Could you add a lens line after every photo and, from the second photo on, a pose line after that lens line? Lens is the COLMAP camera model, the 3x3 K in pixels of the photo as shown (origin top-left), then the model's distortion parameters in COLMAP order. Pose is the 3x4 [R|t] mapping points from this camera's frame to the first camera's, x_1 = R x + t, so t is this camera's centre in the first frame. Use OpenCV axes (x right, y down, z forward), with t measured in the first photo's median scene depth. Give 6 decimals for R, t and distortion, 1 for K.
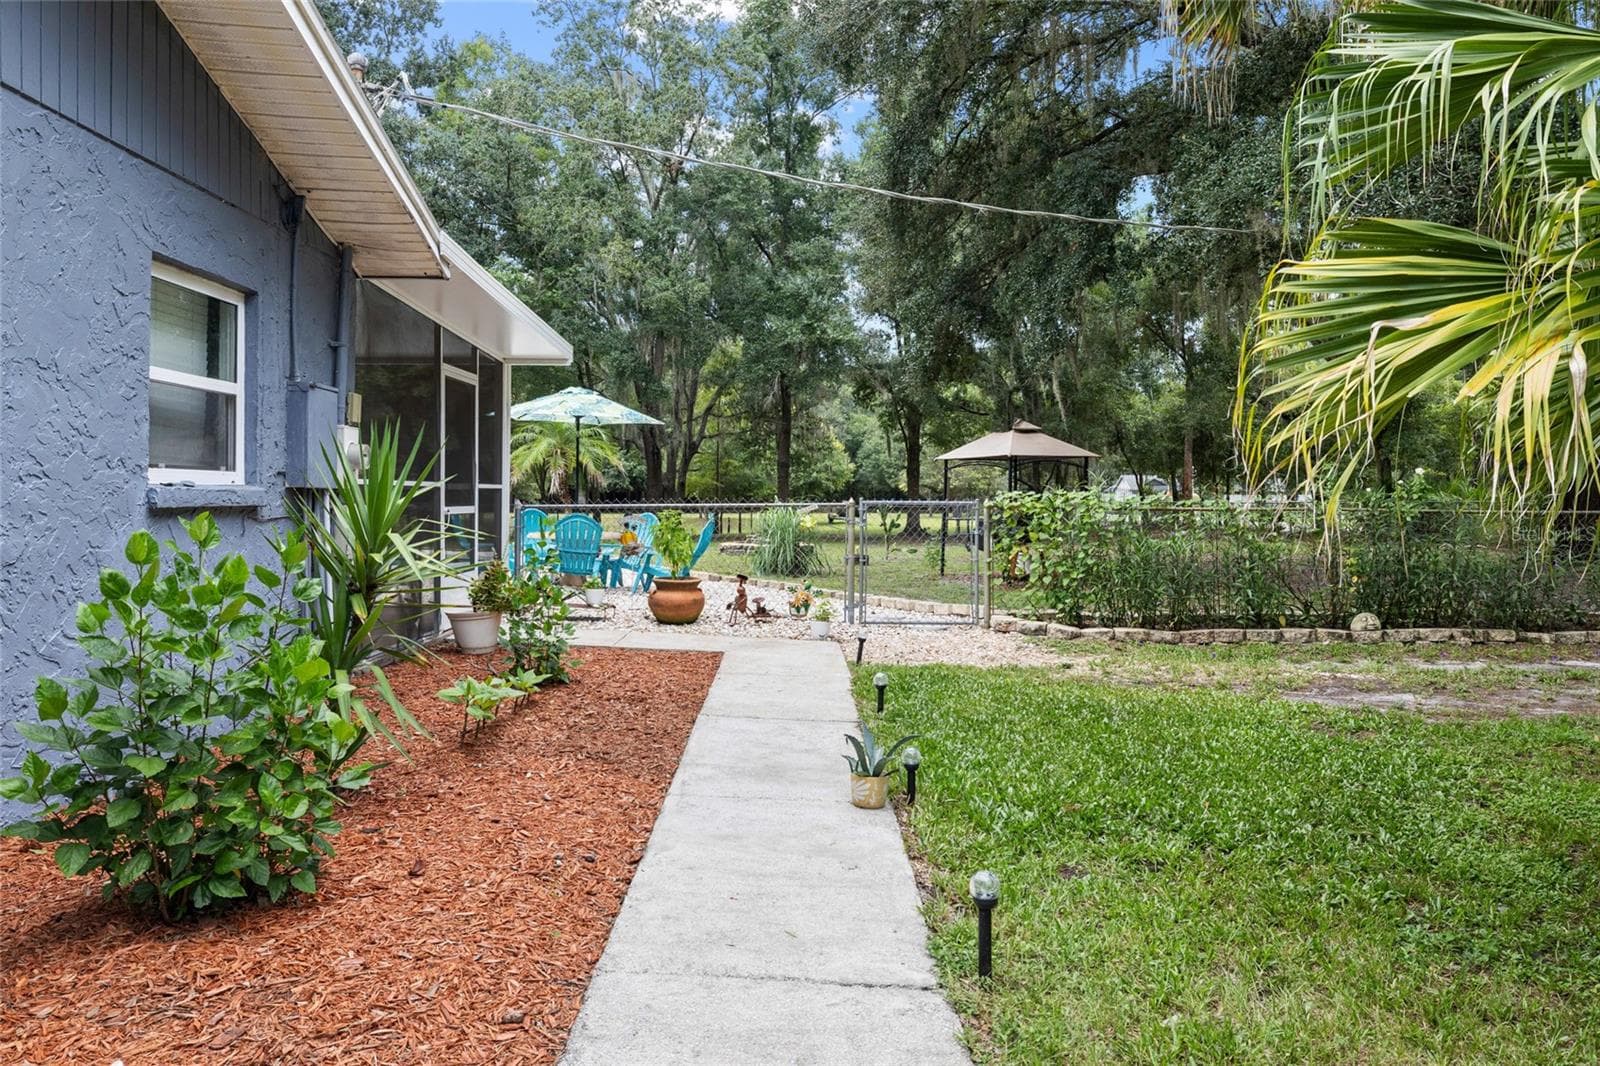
lens RADIAL K [[1166.4, 0, 801.6], [0, 1166.4, 514.2], [0, 0, 1]] dist [0.005247, 0.006022]
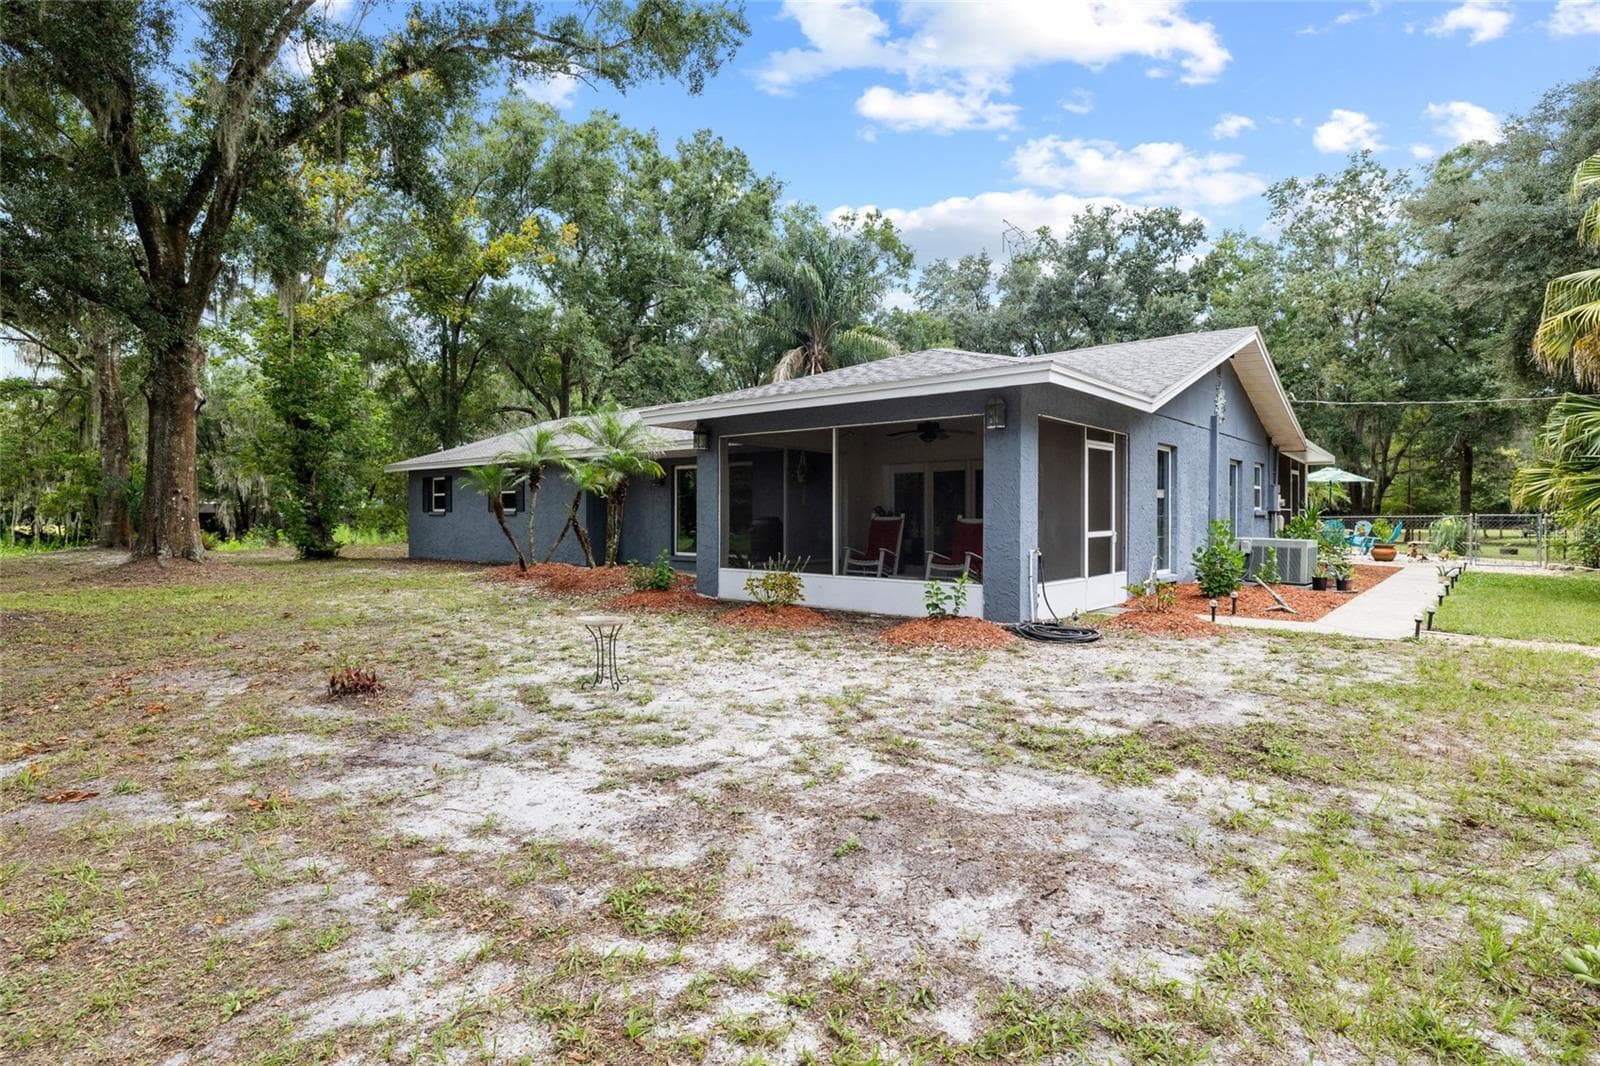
lens RADIAL K [[861.4, 0, 772.3], [0, 861.4, 512.7], [0, 0, 1]] dist [0.001044, 0.000156]
pose [[0.758098, -0.004472, -0.652126, 0.031874], [-0.008316, 0.999829, -0.016525, 0.007618], [0.652088, 0.017951, 0.757931, -0.384277]]
